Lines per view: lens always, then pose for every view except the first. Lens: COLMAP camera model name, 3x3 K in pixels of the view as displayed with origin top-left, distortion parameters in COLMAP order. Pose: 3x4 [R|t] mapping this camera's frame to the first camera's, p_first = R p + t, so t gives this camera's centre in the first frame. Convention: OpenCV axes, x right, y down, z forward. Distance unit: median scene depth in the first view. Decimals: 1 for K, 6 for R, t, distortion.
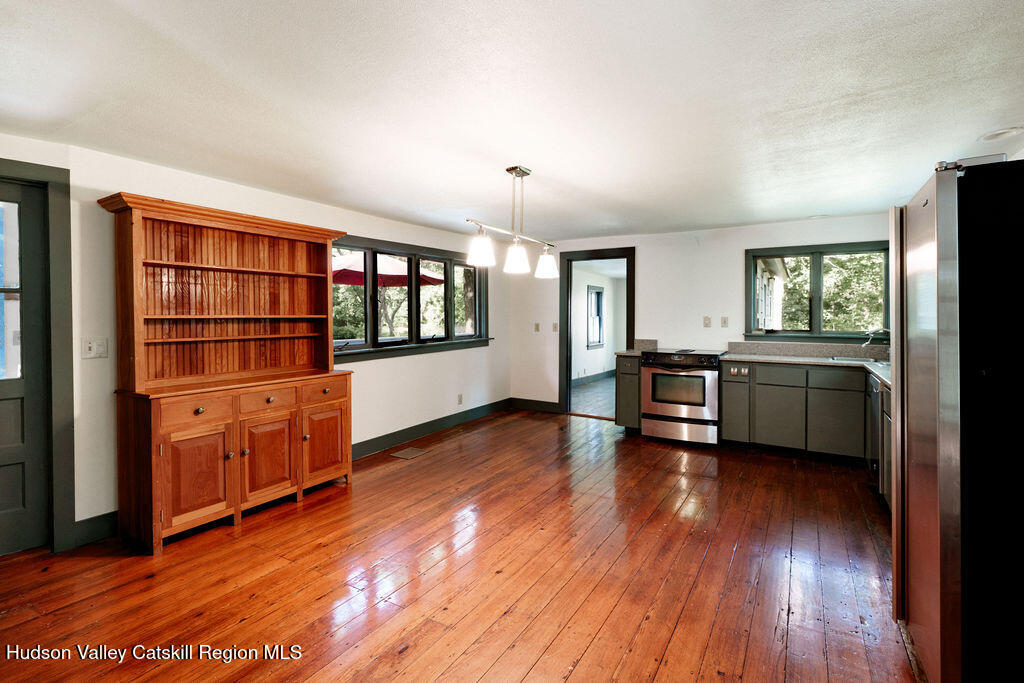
lens RADIAL K [[514.0, 0, 517.3], [0, 514.0, 324.4], [0, 0, 1]] dist [-0.006042, -0.000641]
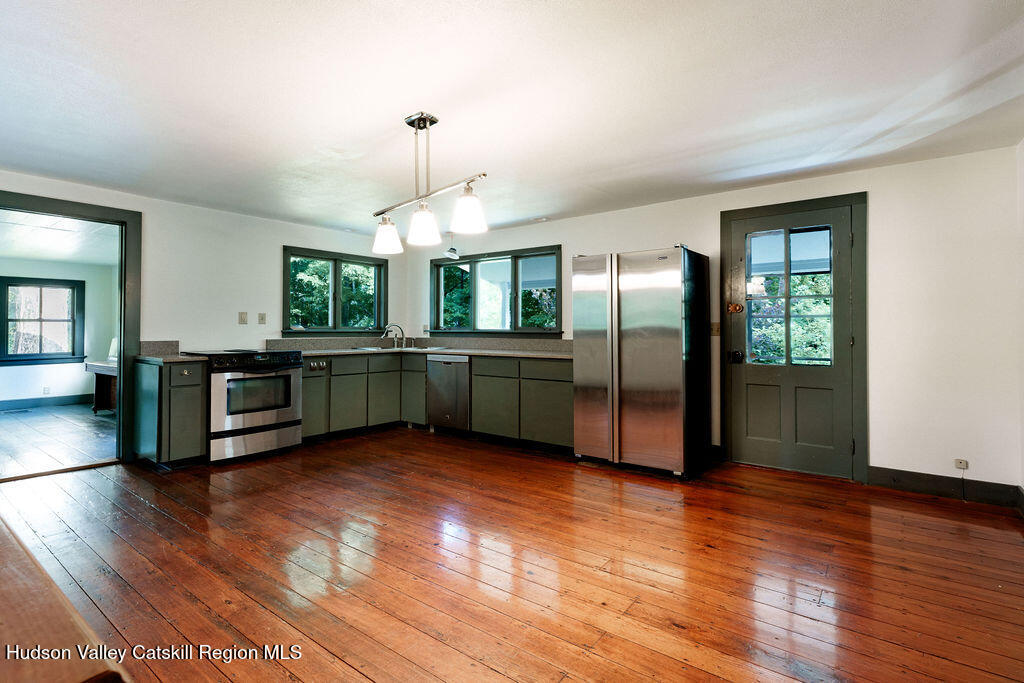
lens RADIAL K [[514.0, 0, 517.3], [0, 514.0, 324.4], [0, 0, 1]] dist [-0.006042, -0.000641]
pose [[0.061598, -0.002926, 0.998097, -0.531188], [0.005859, 0.999980, 0.002570, 0.006739], [-0.998084, 0.005690, 0.061614, 0.503125]]
